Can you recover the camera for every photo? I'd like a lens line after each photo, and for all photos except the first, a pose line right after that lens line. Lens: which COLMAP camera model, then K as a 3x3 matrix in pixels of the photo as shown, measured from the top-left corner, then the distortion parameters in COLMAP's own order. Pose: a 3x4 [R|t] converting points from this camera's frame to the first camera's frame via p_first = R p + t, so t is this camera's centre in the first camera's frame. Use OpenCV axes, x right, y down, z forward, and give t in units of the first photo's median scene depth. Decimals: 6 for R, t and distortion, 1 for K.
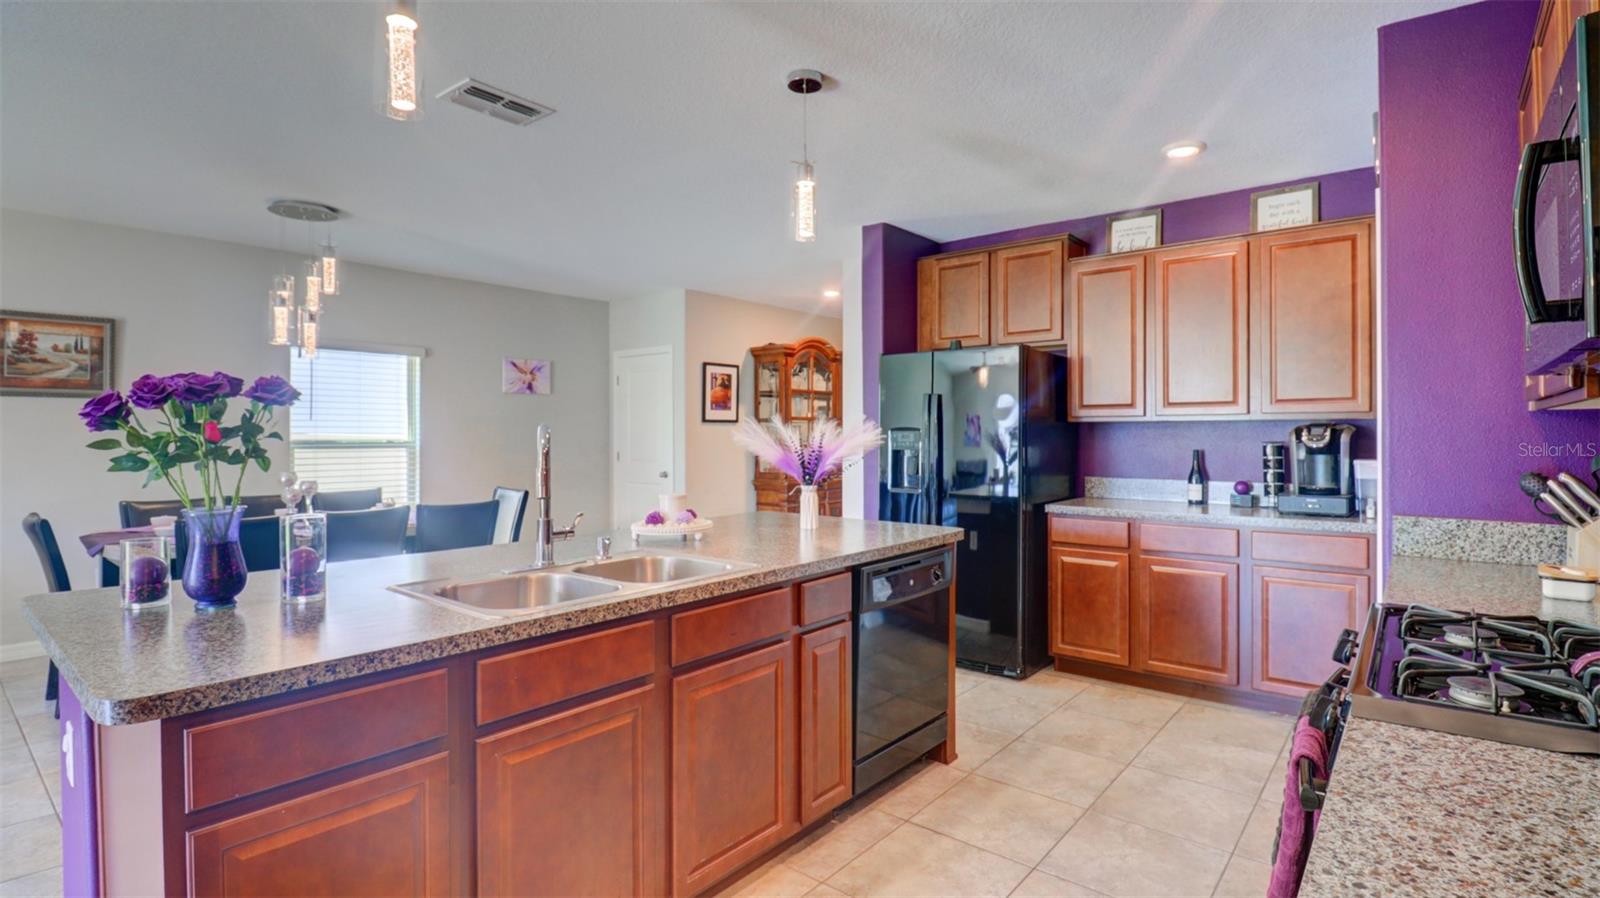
lens RADIAL K [[826.7, 0, 832.1], [0, 826.7, 437.9], [0, 0, 1]] dist [-0.040231, 0.002049]
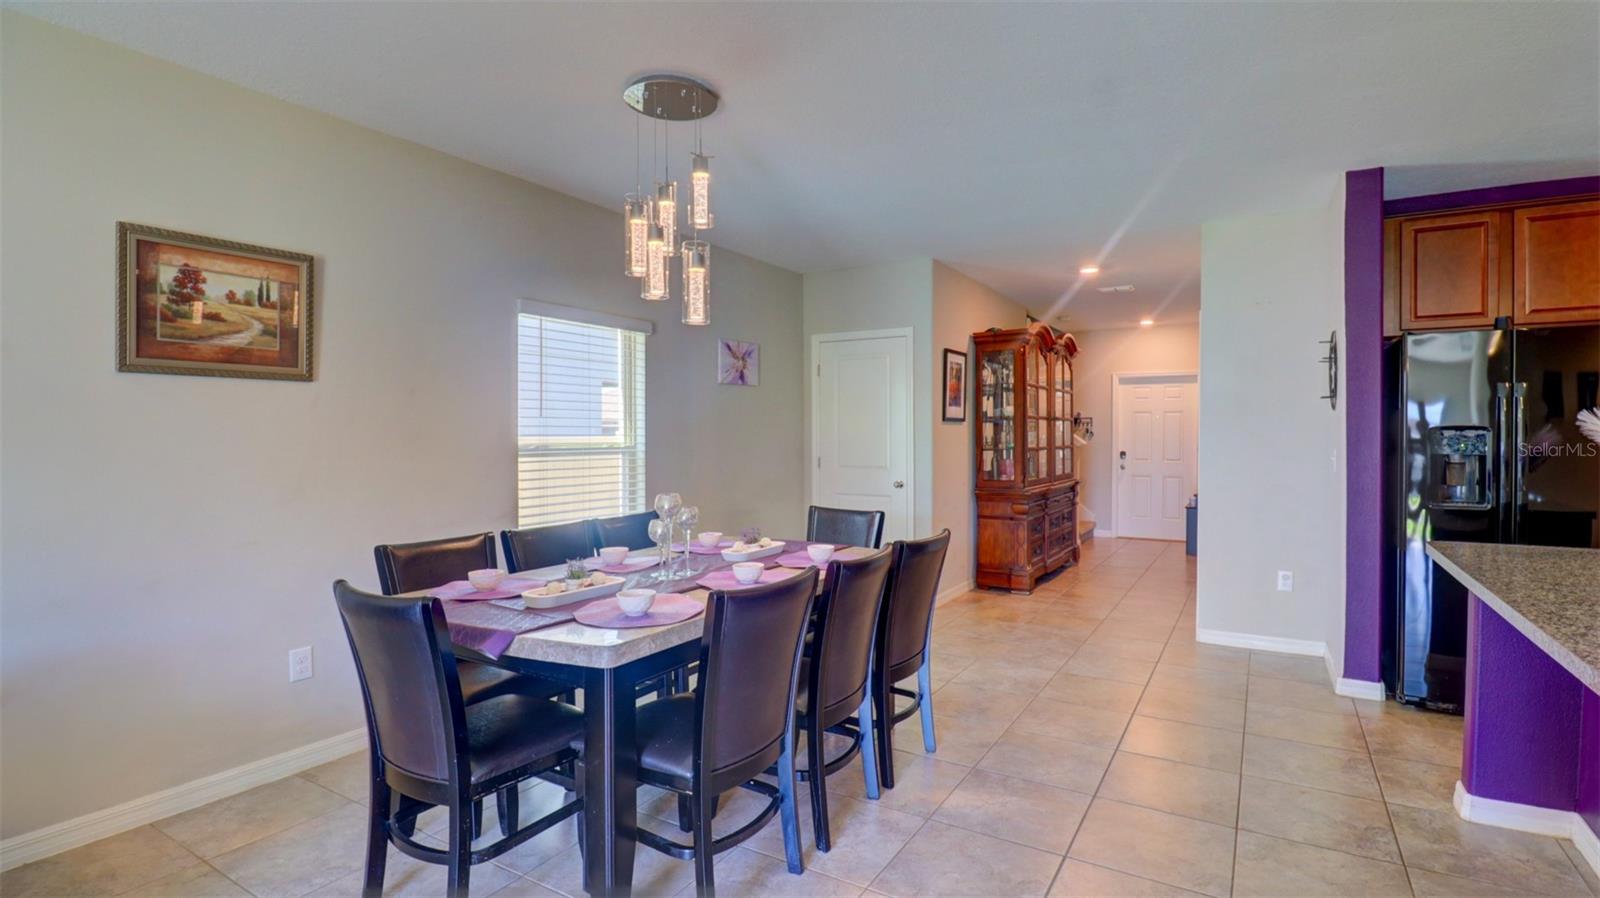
lens RADIAL K [[834.3, 0, 777.3], [0, 834.3, 439.8], [0, 0, 1]] dist [-0.031482, -0.004968]
pose [[0.990059, -0.004079, 0.140593, -0.619912], [0.004733, 0.999979, -0.004321, 0.002007], [-0.140572, 0.004943, 0.990058, 0.300833]]
